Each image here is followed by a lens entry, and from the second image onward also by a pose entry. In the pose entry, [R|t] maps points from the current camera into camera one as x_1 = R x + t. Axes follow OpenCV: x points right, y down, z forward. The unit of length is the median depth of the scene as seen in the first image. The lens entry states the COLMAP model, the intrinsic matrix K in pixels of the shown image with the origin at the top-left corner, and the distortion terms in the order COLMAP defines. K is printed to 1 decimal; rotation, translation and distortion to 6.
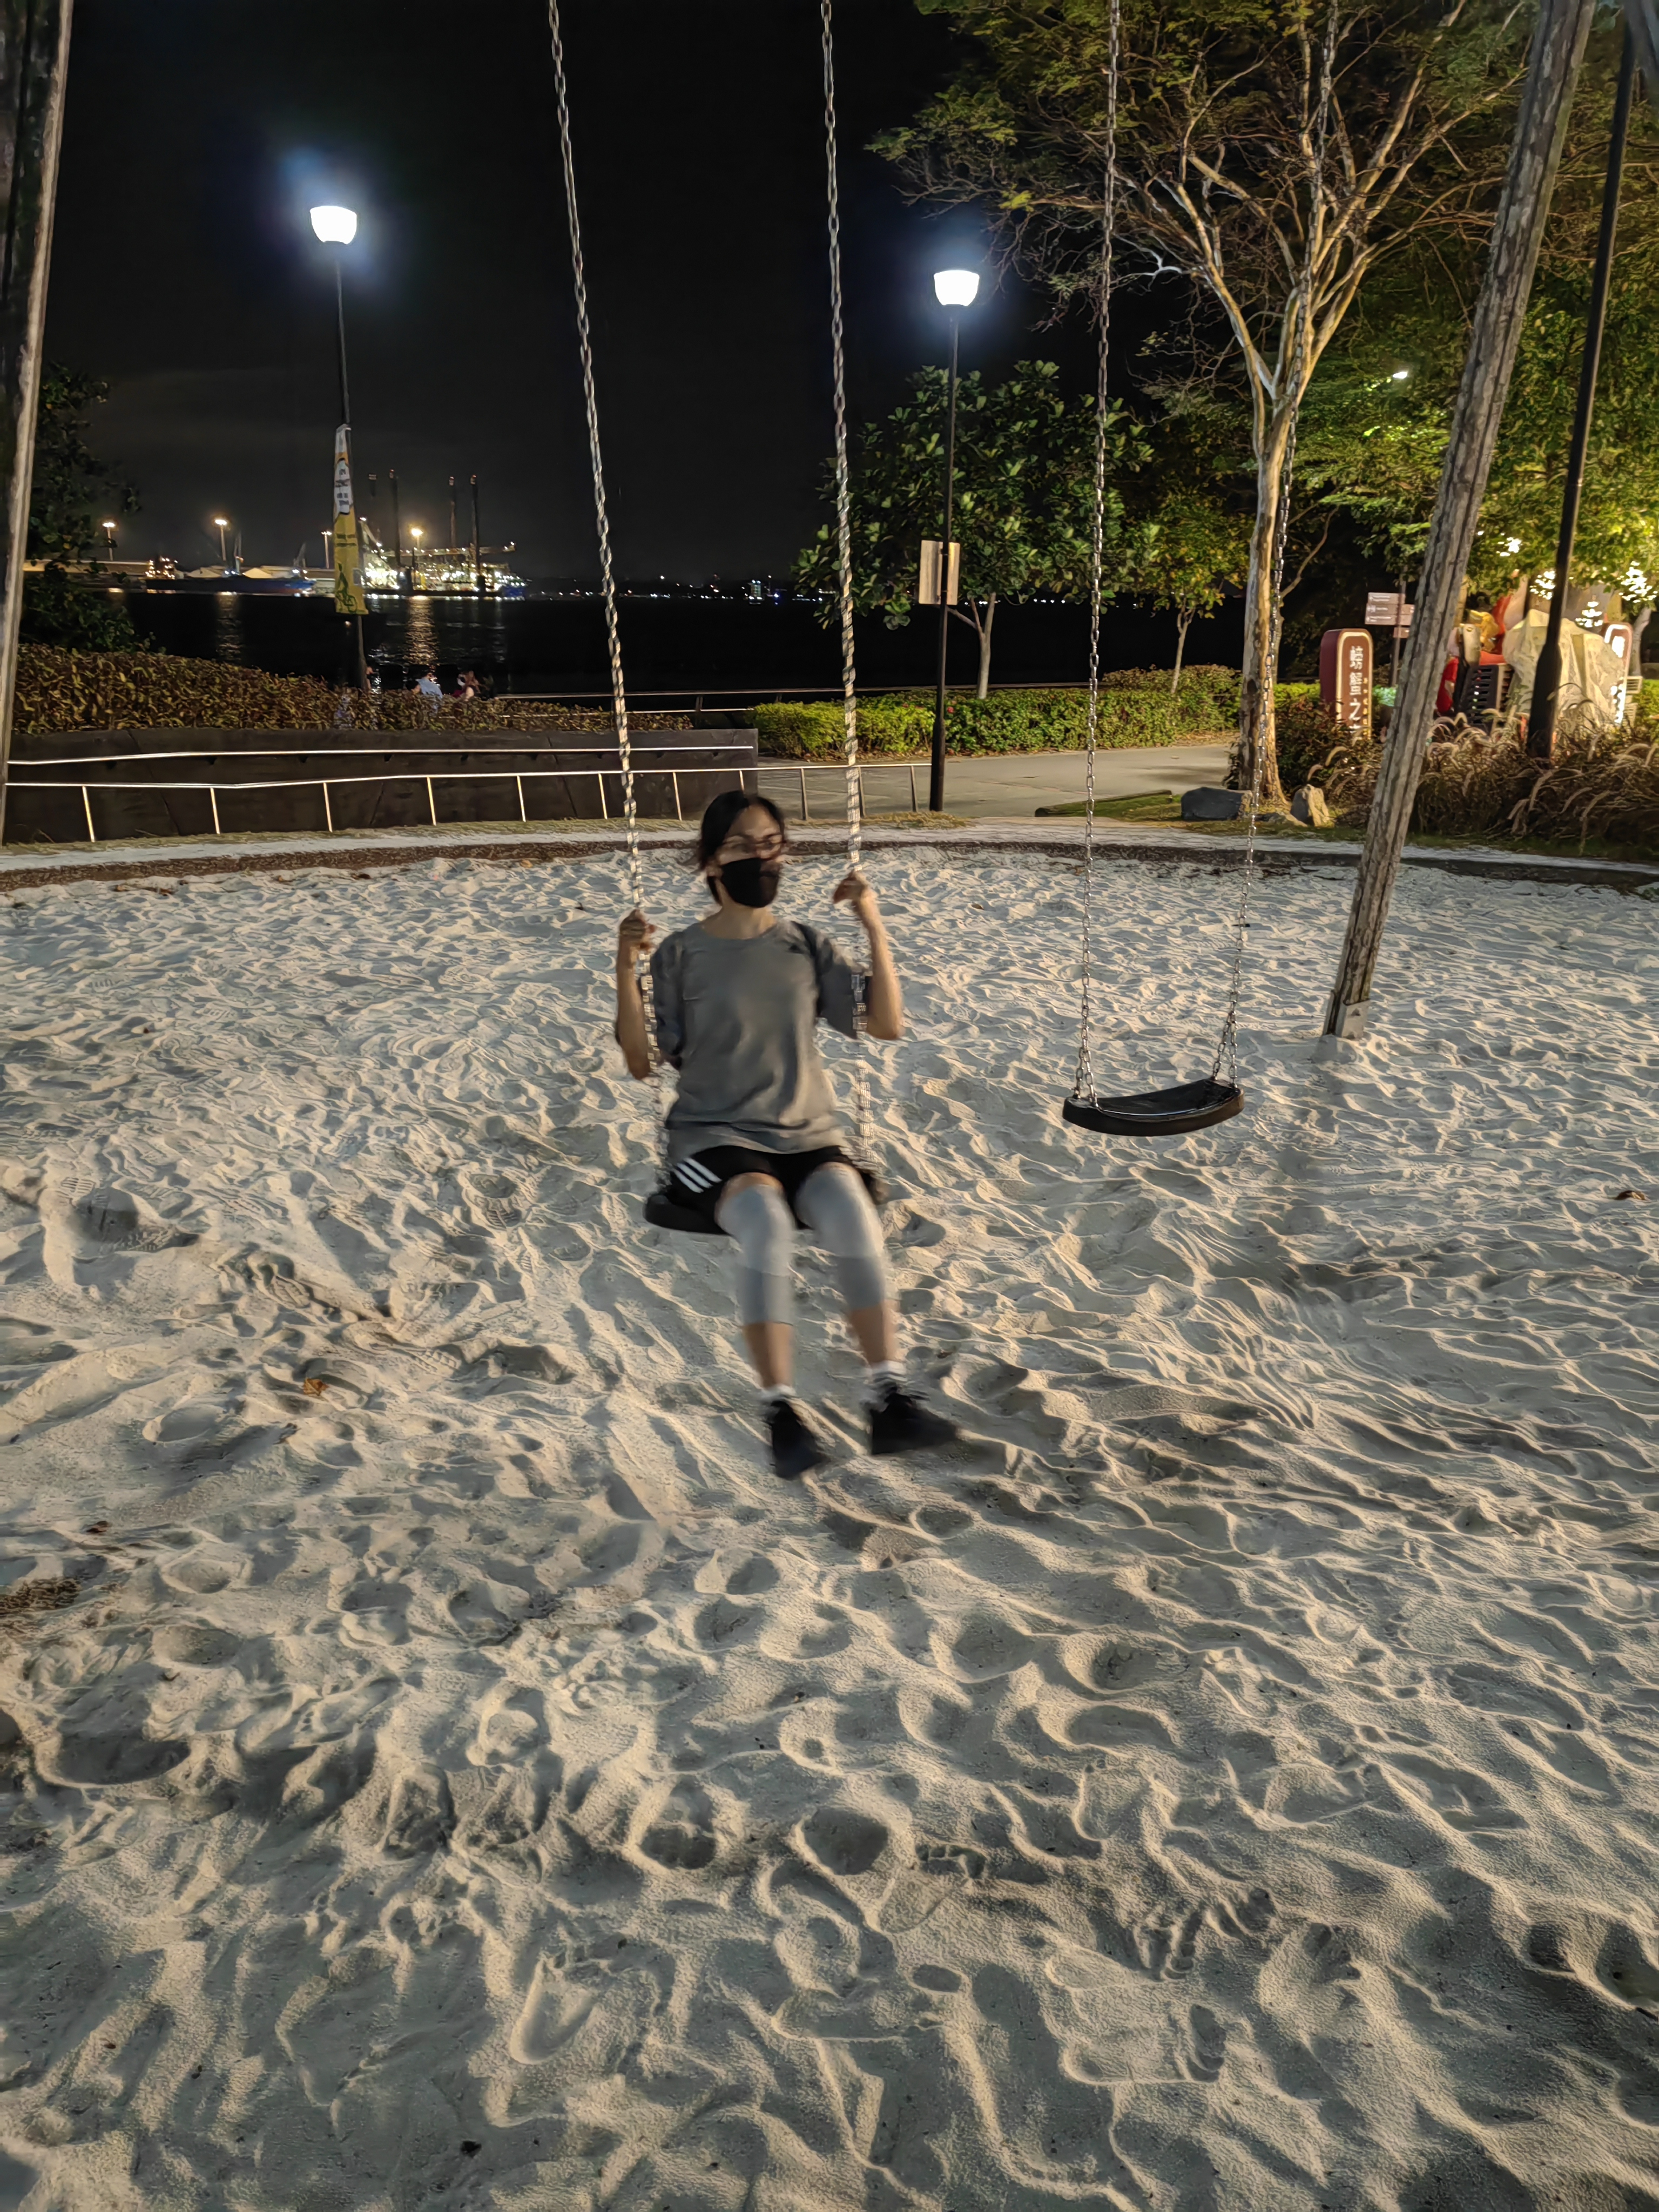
lens RADIAL K [[1696.0, 0, 833.2], [0, 1696.0, 1165.9], [0, 0, 1]] dist [0.031436, -0.039303]
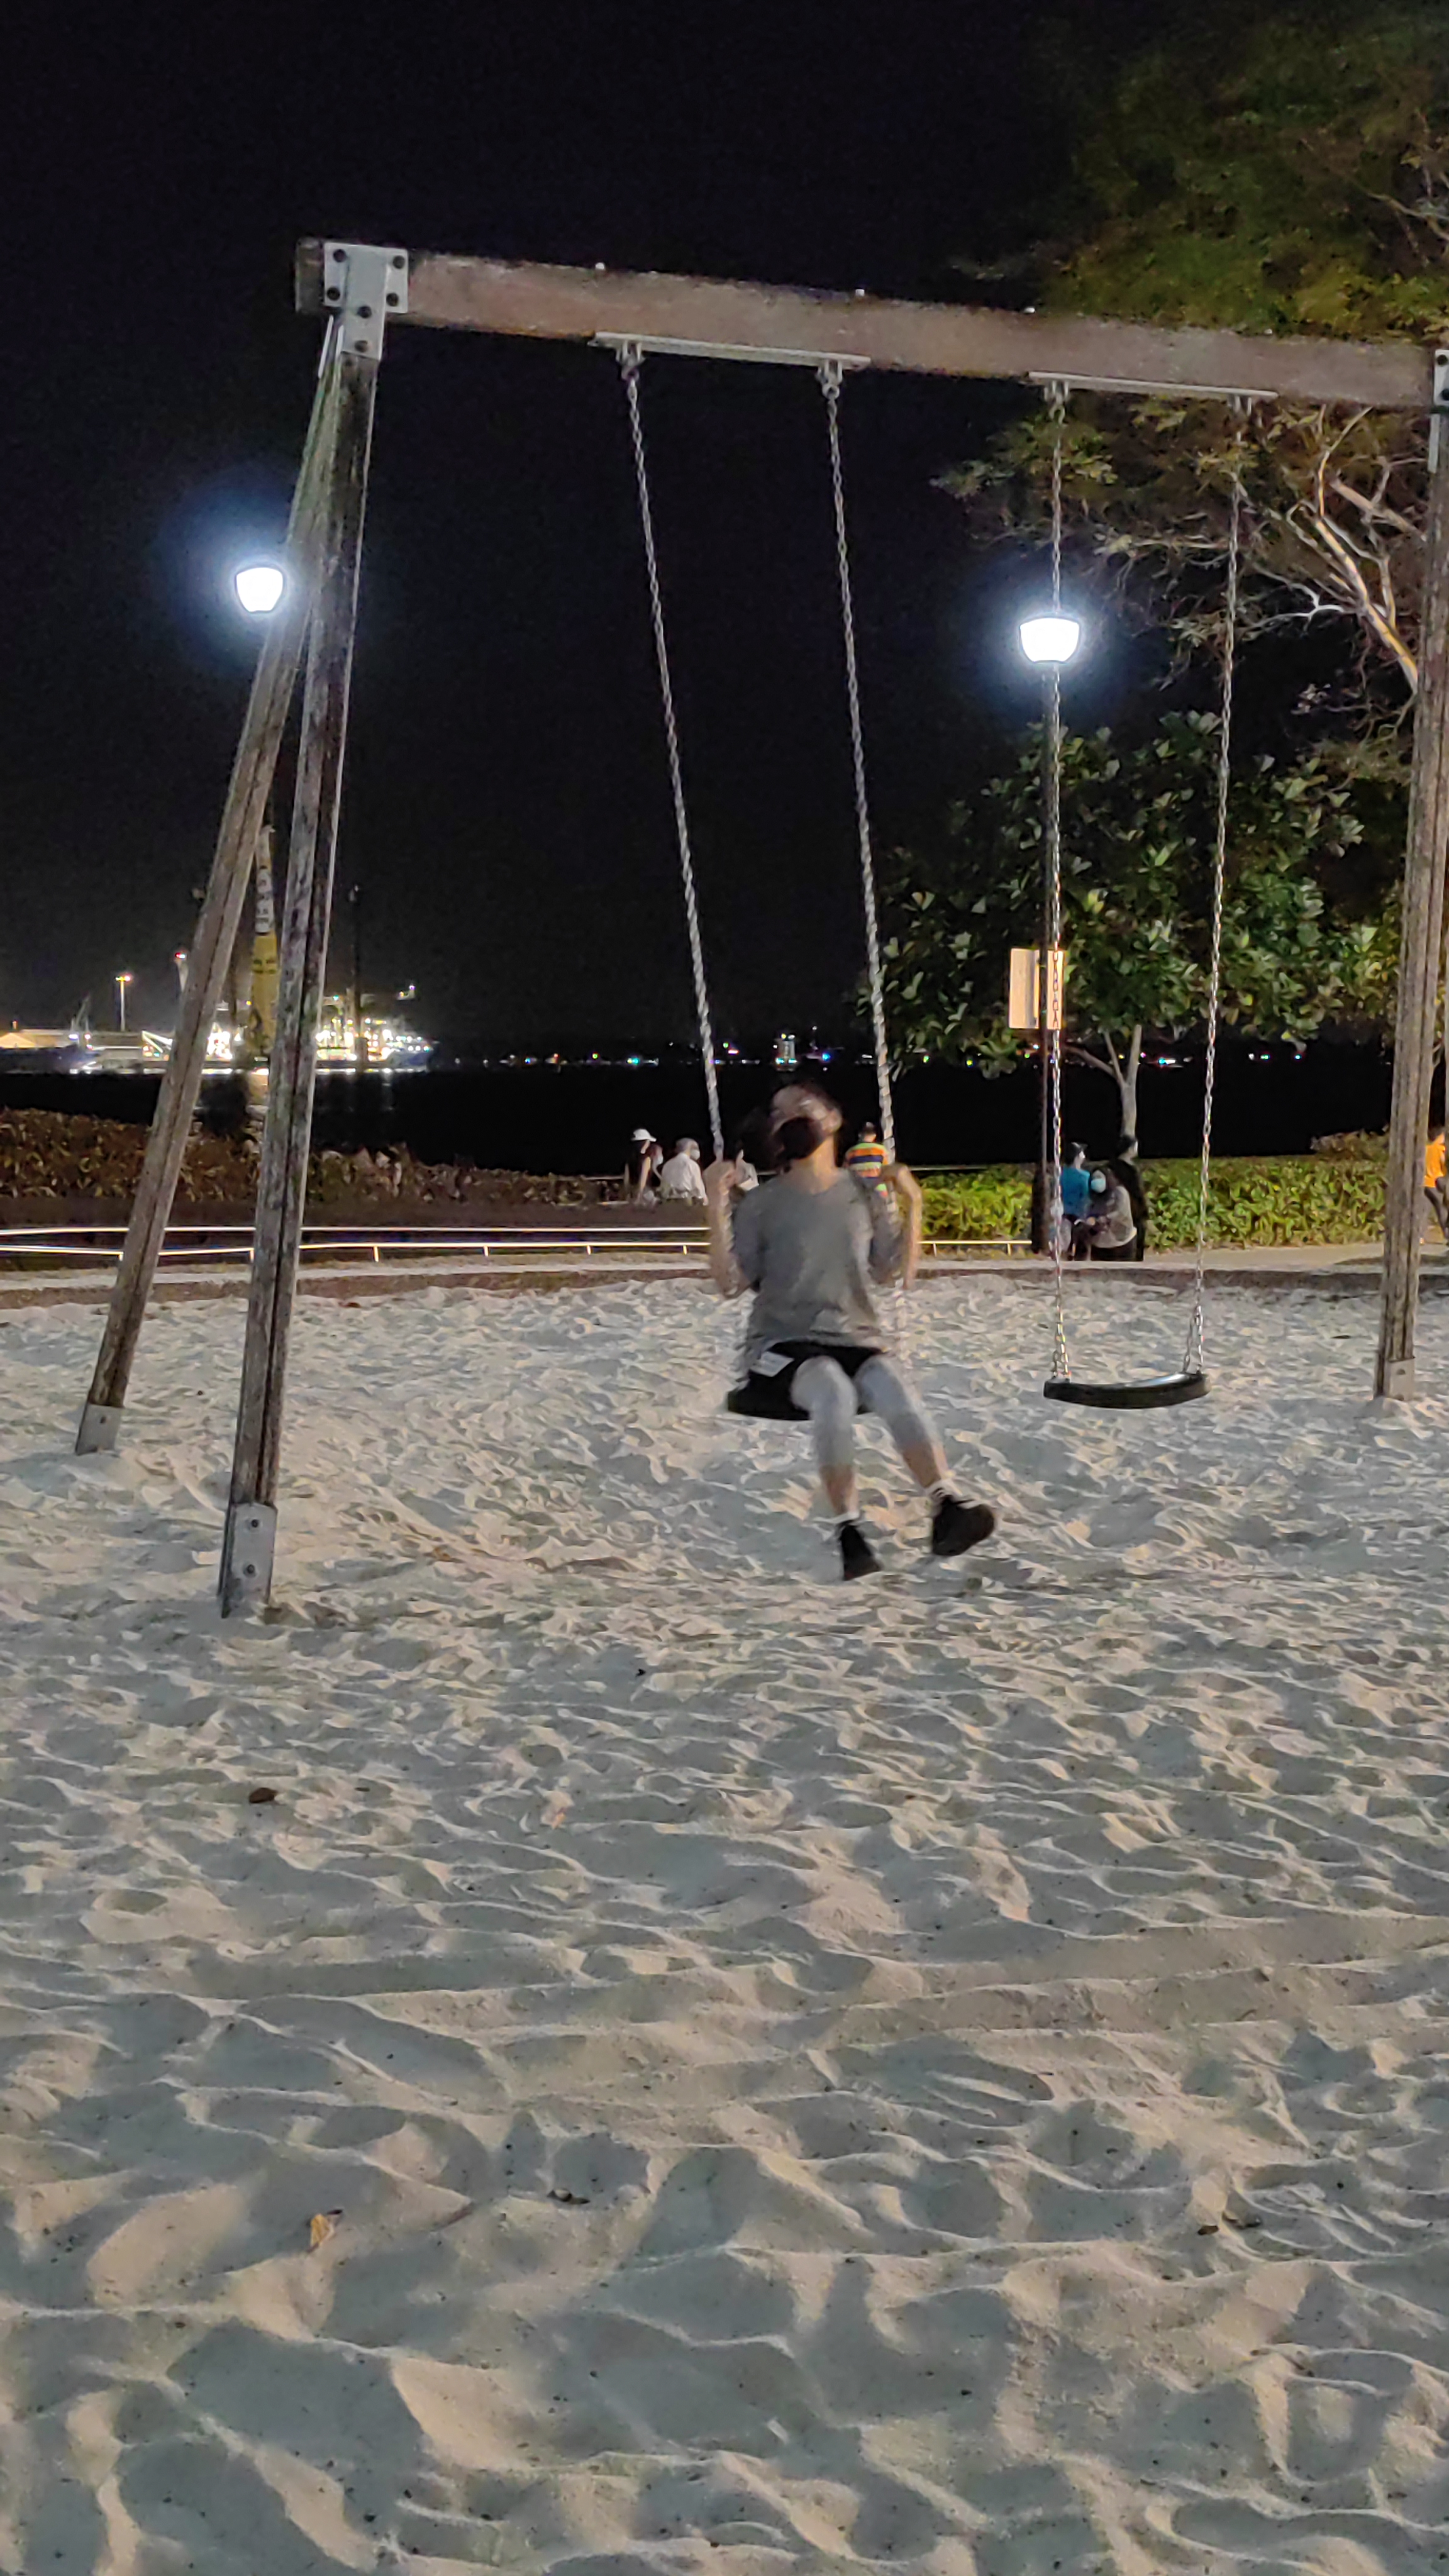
lens RADIAL K [[2897.6, 0, 717.7], [0, 2897.6, 1479.5], [0, 0, 1]] dist [-0.016238, 0.000000]
pose [[0.997363, -0.010060, -0.071870, 0.038947], [-0.002931, 0.983954, -0.178398, 0.313319], [0.072511, 0.178138, 0.981330, -0.760858]]
